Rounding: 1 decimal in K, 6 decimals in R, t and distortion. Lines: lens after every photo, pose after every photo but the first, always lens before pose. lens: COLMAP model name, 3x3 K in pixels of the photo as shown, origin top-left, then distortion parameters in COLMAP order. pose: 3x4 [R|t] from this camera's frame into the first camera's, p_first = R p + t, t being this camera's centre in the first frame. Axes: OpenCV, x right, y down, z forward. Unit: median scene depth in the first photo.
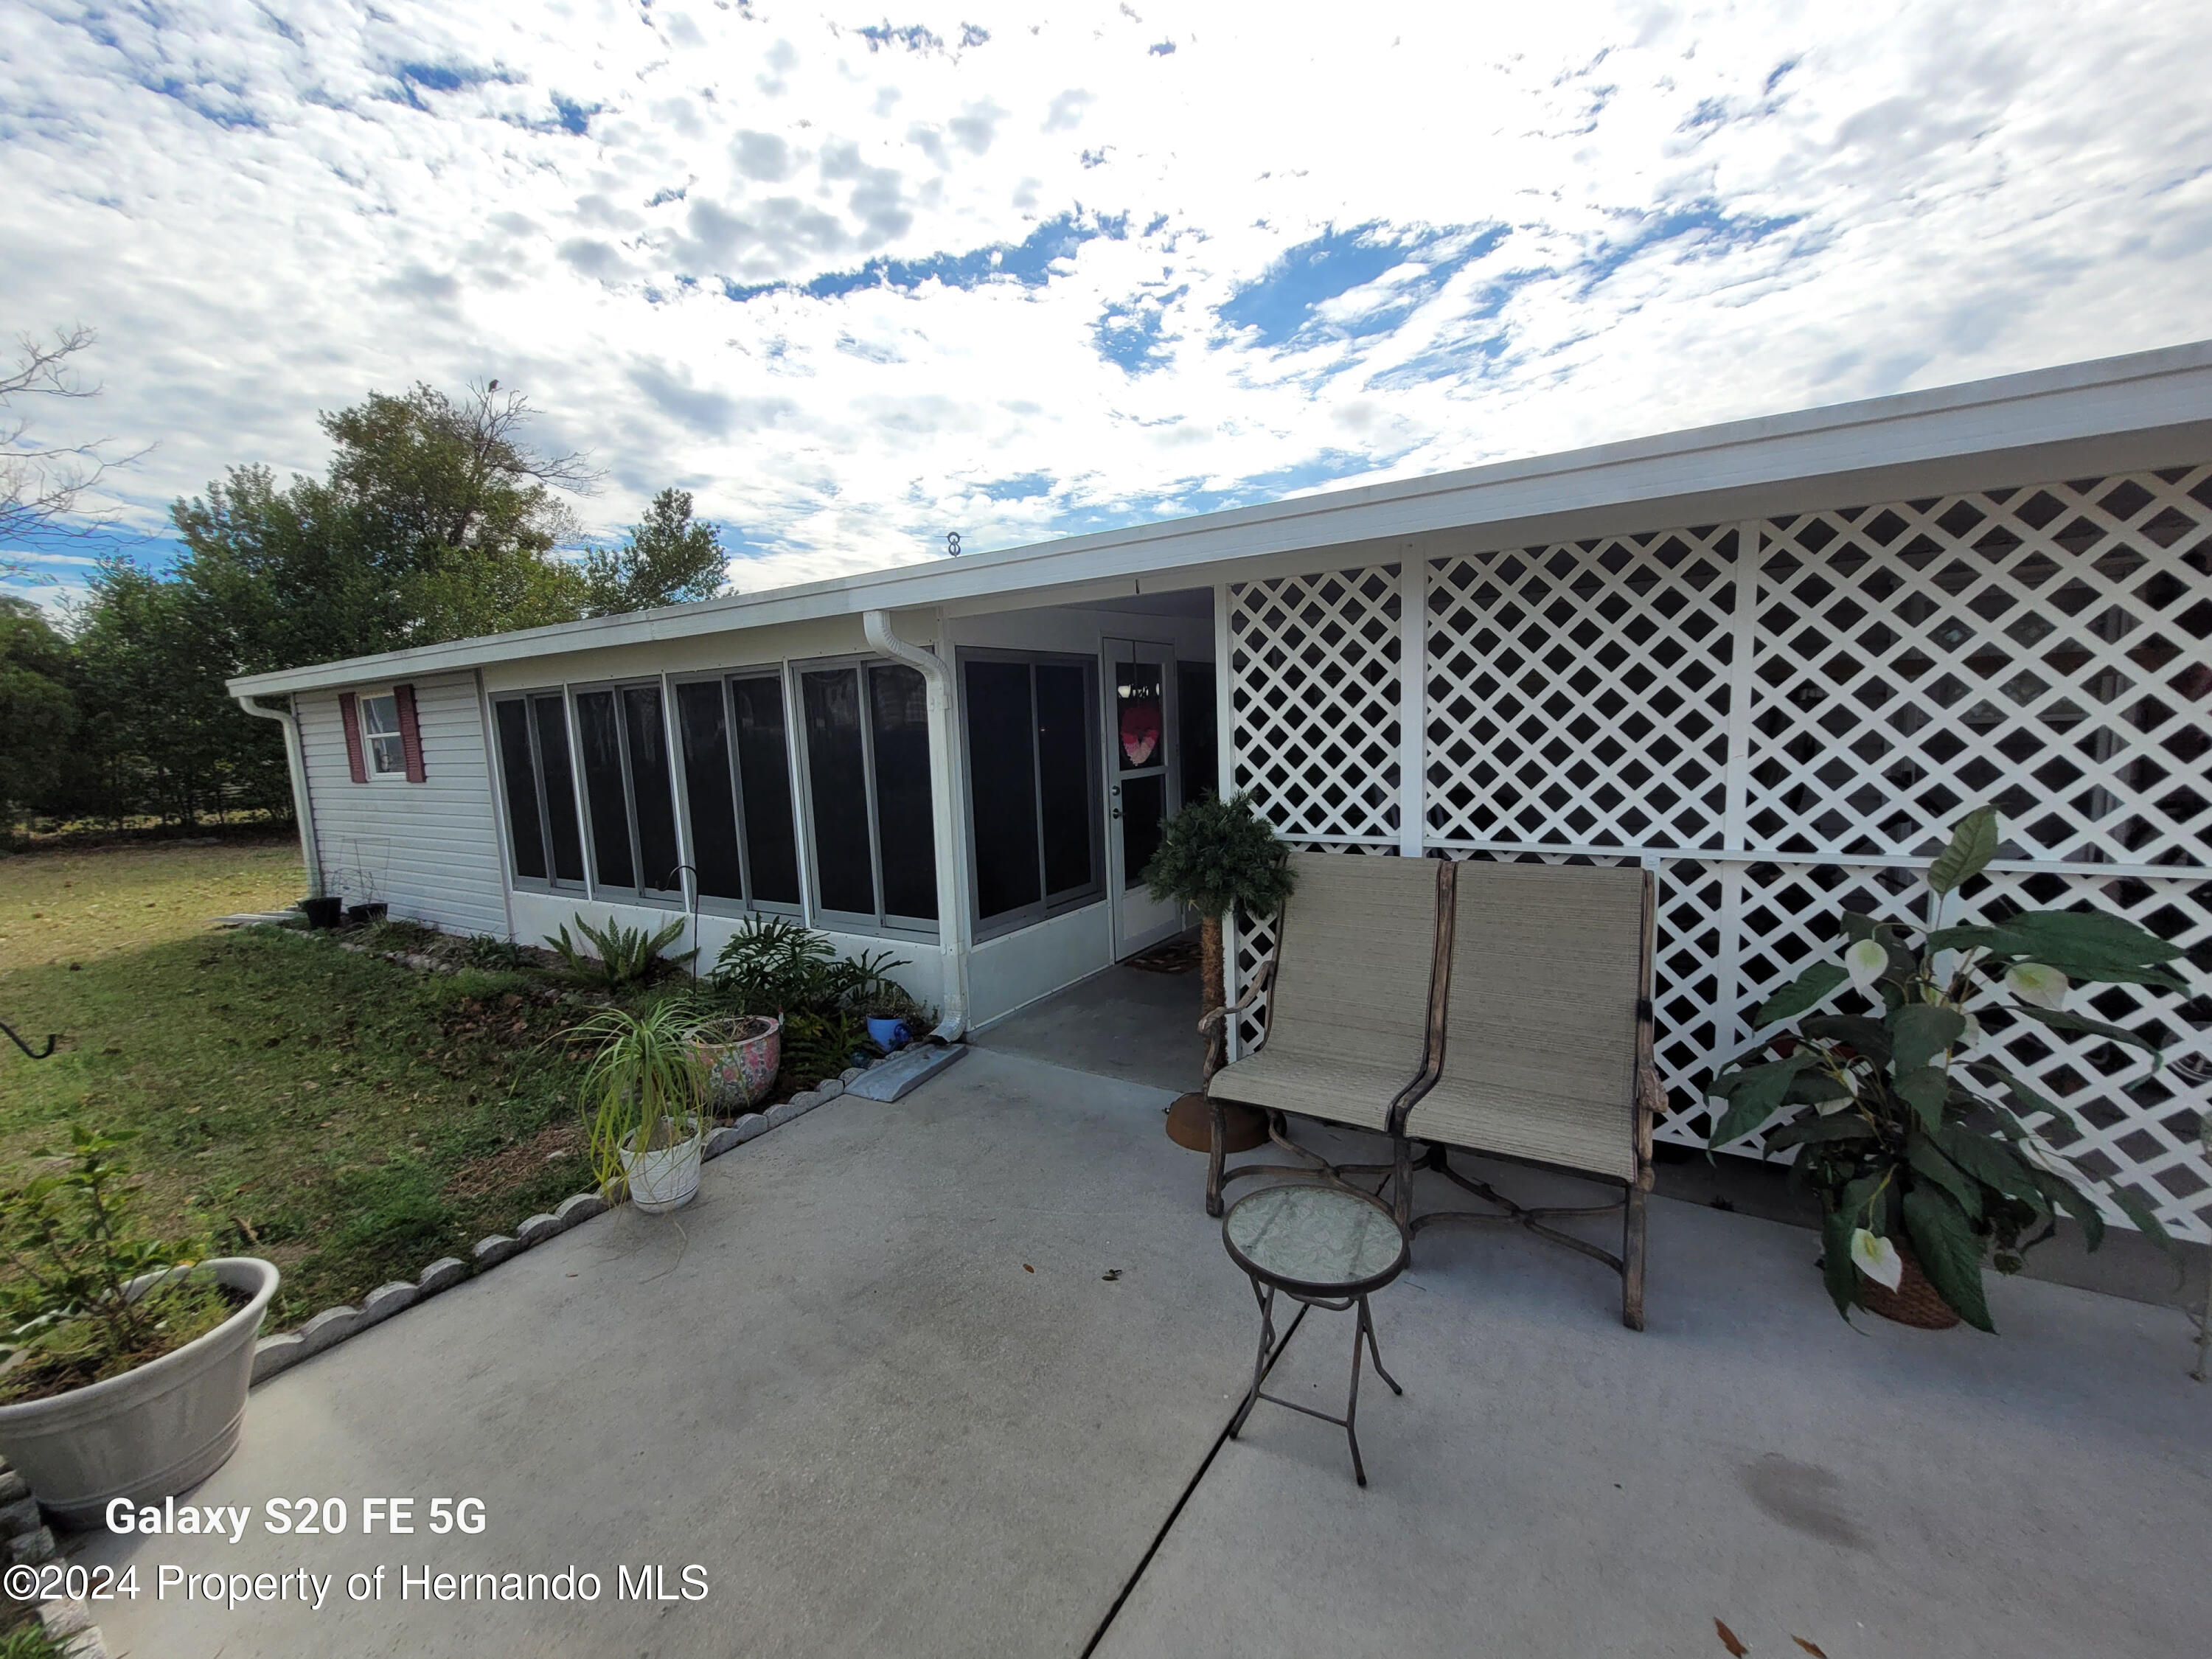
lens RADIAL K [[908.4, 0, 1115.0], [0, 908.4, 833.1], [0, 0, 1]] dist [0.009555, -0.002630]
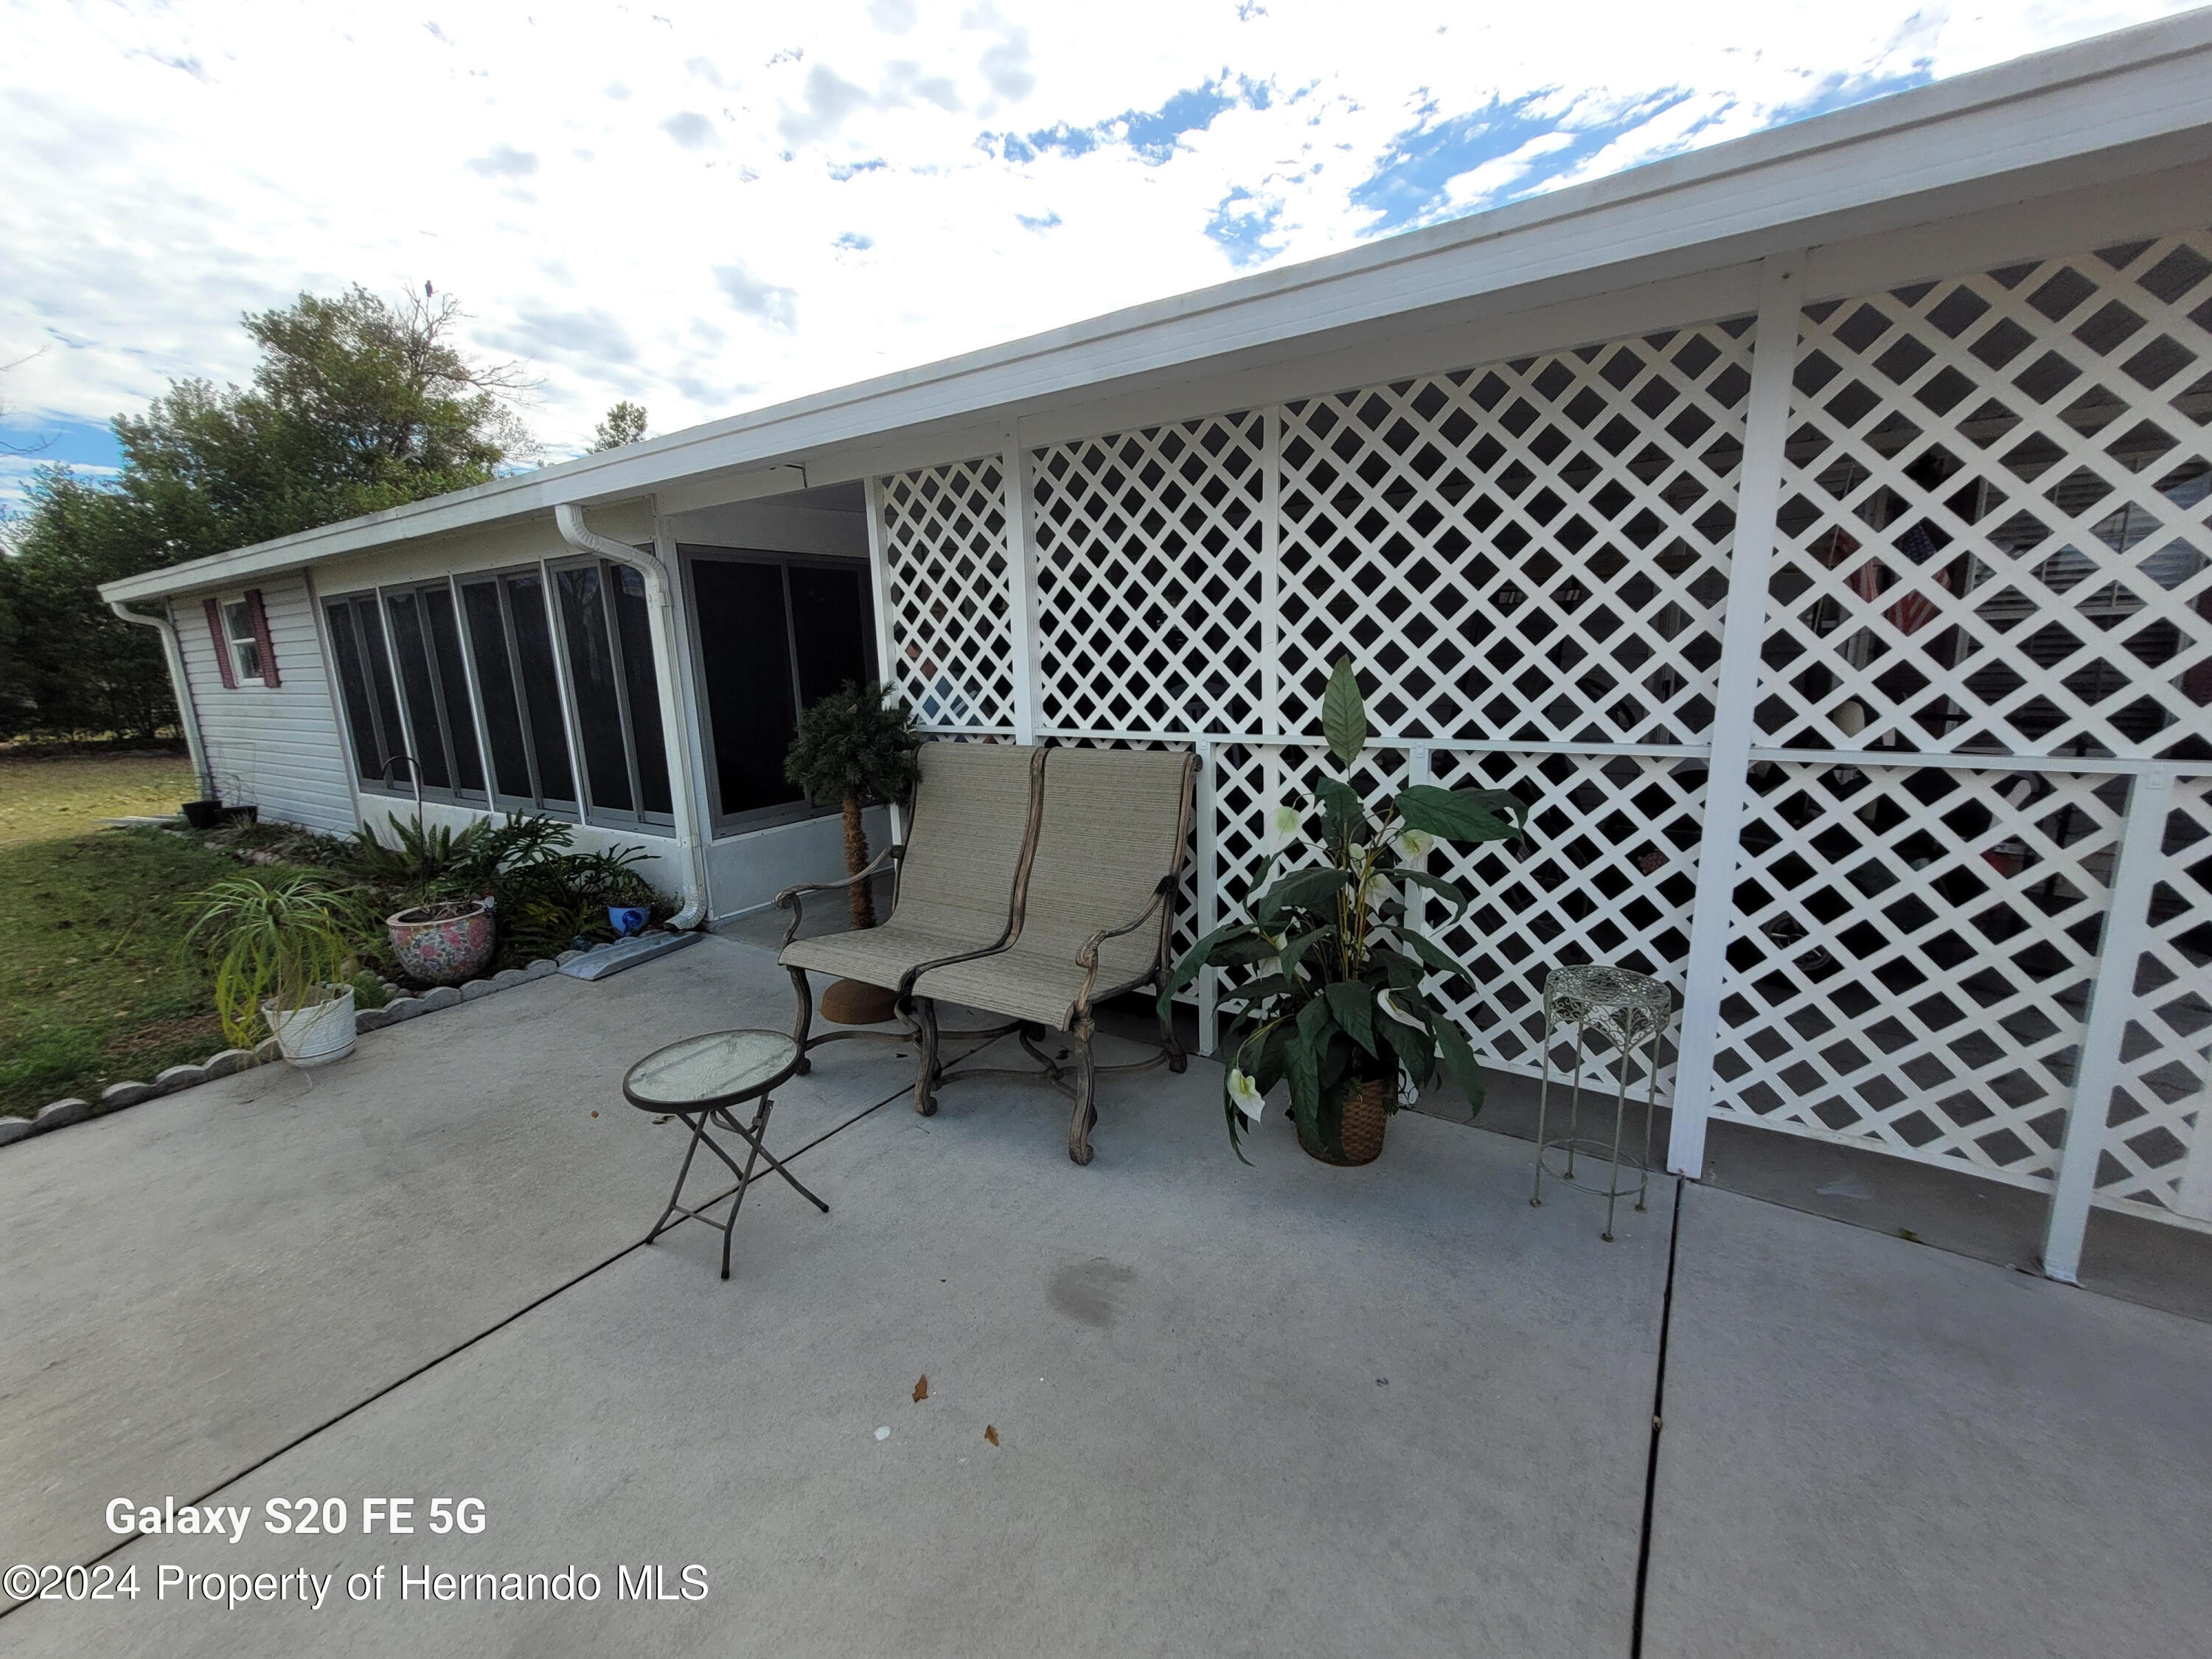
lens RADIAL K [[909.4, 0, 1106.4], [0, 909.4, 830.2], [0, 0, 1]] dist [0.005336, 0.000189]
pose [[0.999817, 0.008920, -0.016944, 0.317755], [-0.007585, 0.996984, 0.077238, 0.030353], [0.017582, -0.077096, 0.996869, -0.029875]]
